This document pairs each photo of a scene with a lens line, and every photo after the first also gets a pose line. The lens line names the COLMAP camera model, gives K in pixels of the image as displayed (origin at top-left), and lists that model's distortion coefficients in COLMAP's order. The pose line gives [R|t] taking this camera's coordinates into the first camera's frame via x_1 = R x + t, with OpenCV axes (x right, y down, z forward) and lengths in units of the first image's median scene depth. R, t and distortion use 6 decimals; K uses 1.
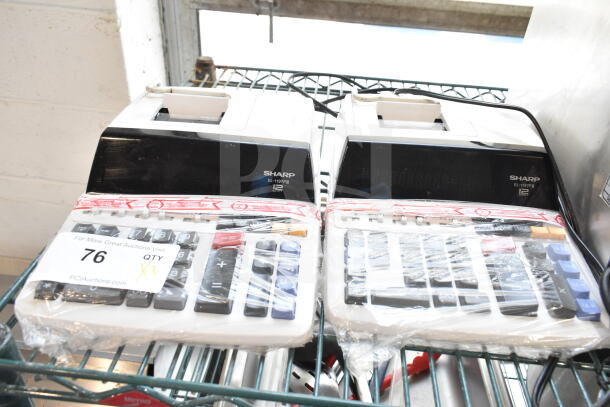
lens RADIAL K [[468.2, 0, 307.2], [0, 468.2, 180.1], [0, 0, 1]] dist [-0.010949, -0.007236]
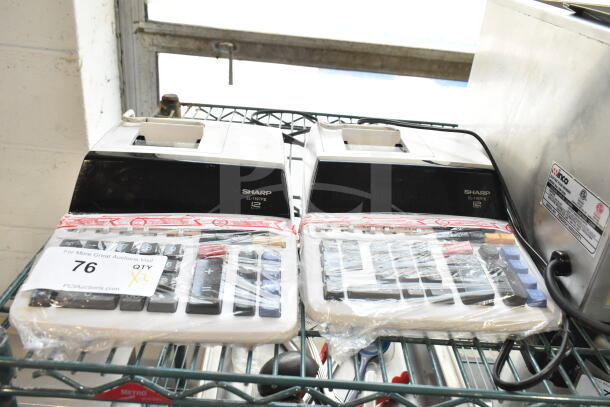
lens RADIAL K [[512.9, 0, 305.0], [0, 512.9, 203.5], [0, 0, 1]] dist [0.007920, -0.090909]
pose [[0.994251, -0.020310, 0.105126, -0.076624], [0.029568, 0.995745, -0.087274, 0.123892], [-0.102906, 0.089881, 0.990622, -0.180182]]
